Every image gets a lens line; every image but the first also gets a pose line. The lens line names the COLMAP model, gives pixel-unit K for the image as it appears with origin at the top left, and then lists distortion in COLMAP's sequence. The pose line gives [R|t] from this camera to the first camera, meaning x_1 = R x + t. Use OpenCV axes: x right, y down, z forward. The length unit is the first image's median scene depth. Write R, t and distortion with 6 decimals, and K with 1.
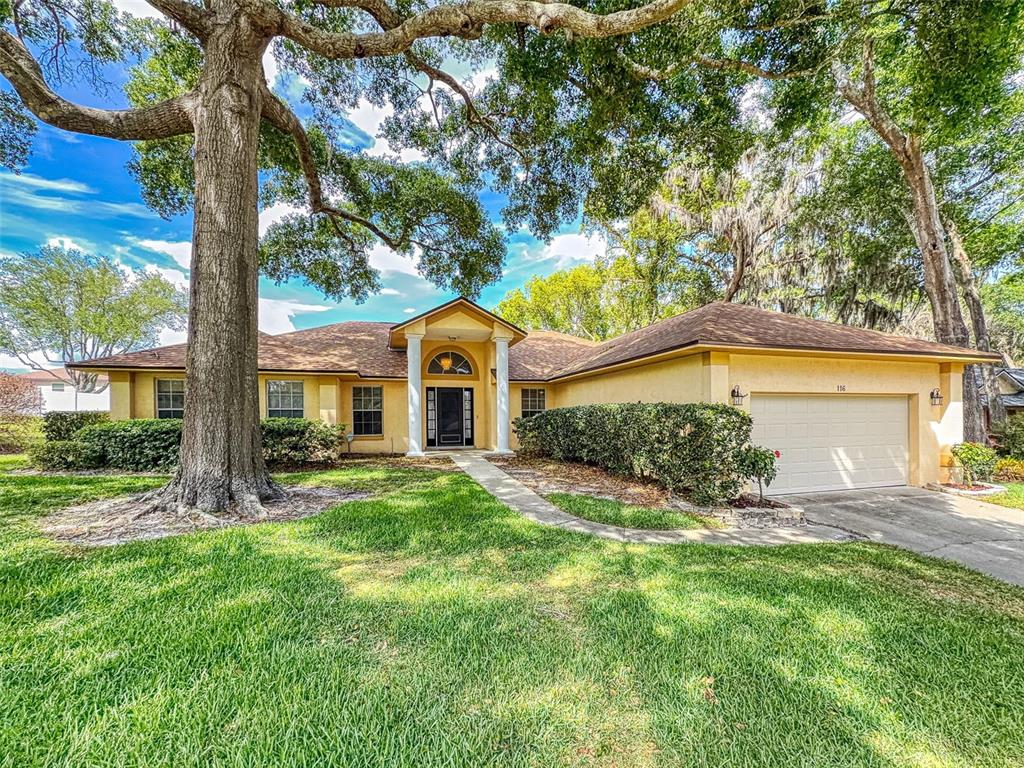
lens RADIAL K [[300.6, 0, 511.7], [0, 300.6, 388.6], [0, 0, 1]] dist [-0.000343, -0.000006]
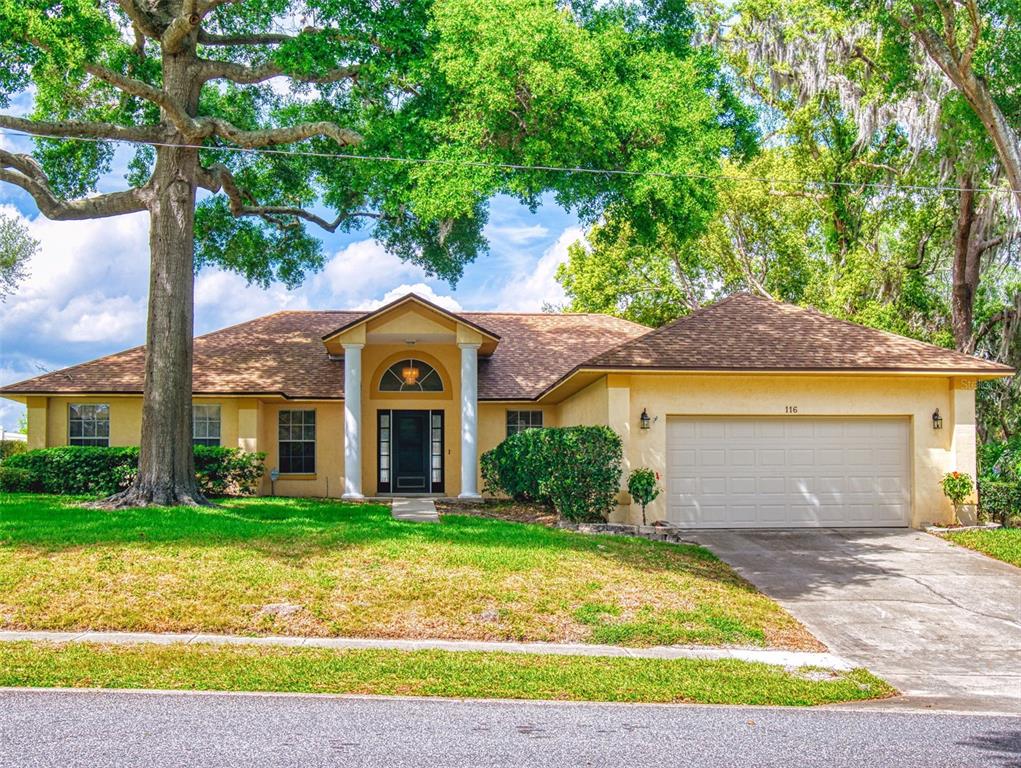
lens RADIAL K [[567.3, 0, 510.0], [0, 567.3, 386.6], [0, 0, 1]] dist [0.002343, -0.000014]
pose [[0.992498, -0.012671, -0.121605, 0.254147], [0.007876, 0.999175, -0.039837, -0.004750], [0.122009, 0.038580, 0.991779, -0.398047]]
